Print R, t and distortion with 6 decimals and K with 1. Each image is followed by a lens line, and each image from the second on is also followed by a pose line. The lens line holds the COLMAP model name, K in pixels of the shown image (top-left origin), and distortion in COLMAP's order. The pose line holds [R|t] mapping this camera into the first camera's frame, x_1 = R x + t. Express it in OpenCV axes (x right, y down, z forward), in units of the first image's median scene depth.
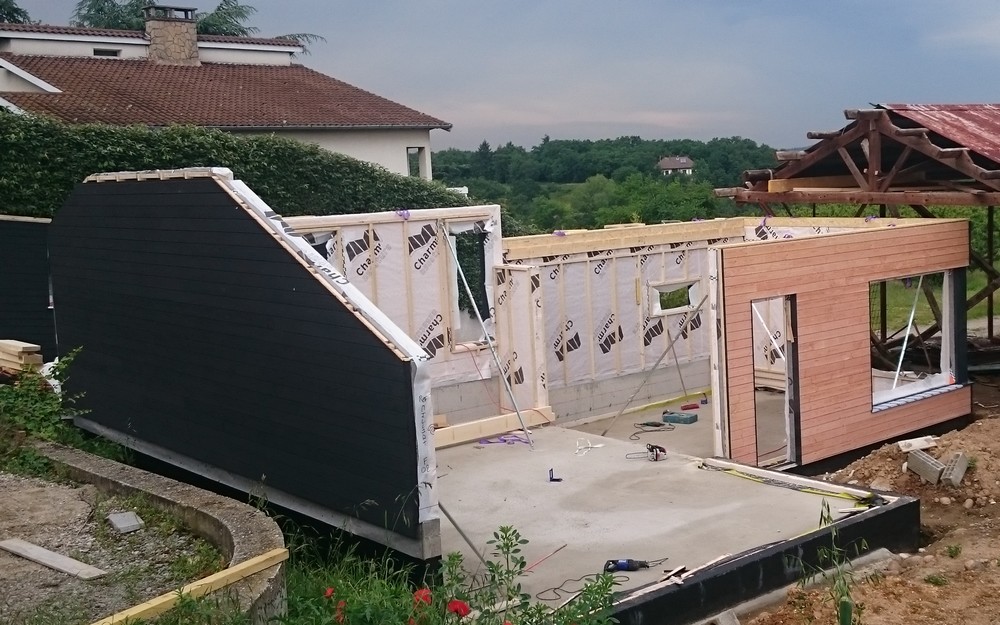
lens RADIAL K [[1178.2, 0, 500.6], [0, 1178.2, 280.4], [0, 0, 1]] dist [0.006144, 0.026805]
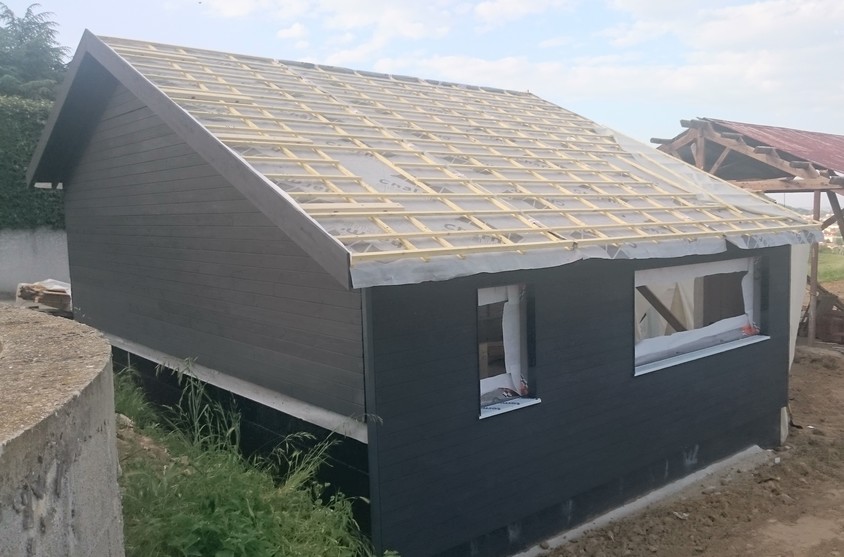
lens RADIAL K [[759.1, 0, 422.0], [0, 759.1, 278.5], [0, 0, 1]] dist [0.012503, 0.003254]
pose [[0.999557, 0.023861, 0.017816, -0.014746], [-0.024117, 0.999606, 0.014343, 0.030545], [-0.017467, -0.014766, 0.999738, 0.130783]]
